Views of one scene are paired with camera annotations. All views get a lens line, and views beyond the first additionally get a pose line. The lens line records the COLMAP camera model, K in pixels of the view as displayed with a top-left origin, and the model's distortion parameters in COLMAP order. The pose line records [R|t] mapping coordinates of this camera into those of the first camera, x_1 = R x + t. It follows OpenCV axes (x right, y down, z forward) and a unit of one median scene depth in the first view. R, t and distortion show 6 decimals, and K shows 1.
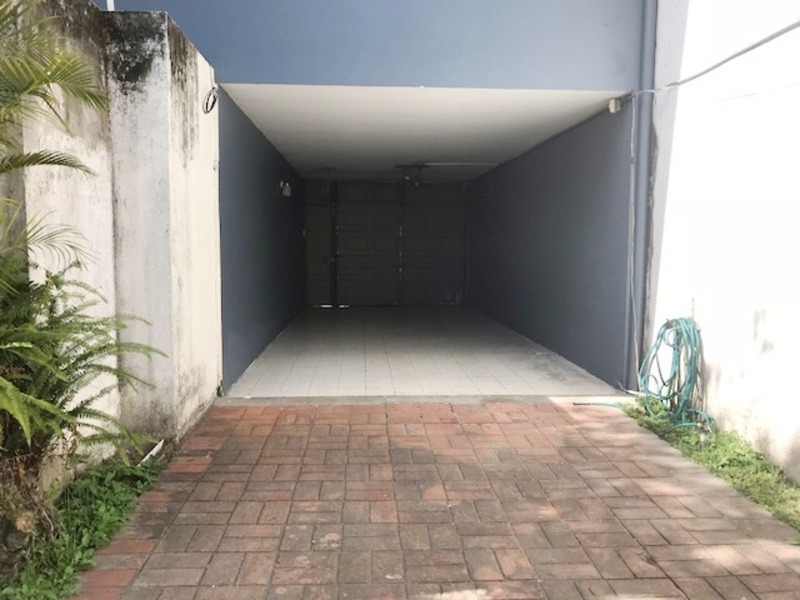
lens RADIAL K [[659.4, 0, 400.0], [0, 659.4, 300.0], [0, 0, 1]] dist [0.042605, -0.005822]
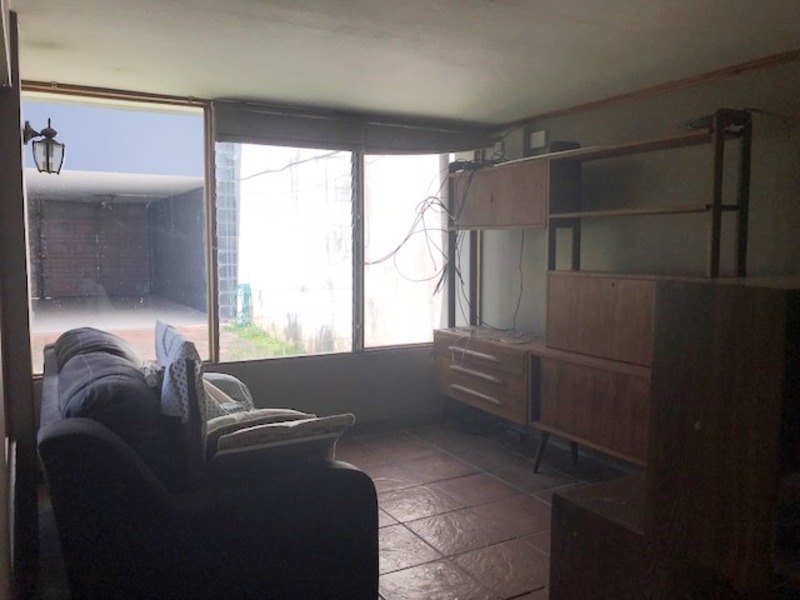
lens RADIAL K [[659.4, 0, 400.0], [0, 659.4, 300.0], [0, 0, 1]] dist [0.042605, -0.005822]
pose [[0.904330, -0.037158, 0.425213, -0.022281], [0.037577, 0.999266, 0.007405, 0.031044], [-0.425176, 0.009281, 0.905063, -0.469822]]
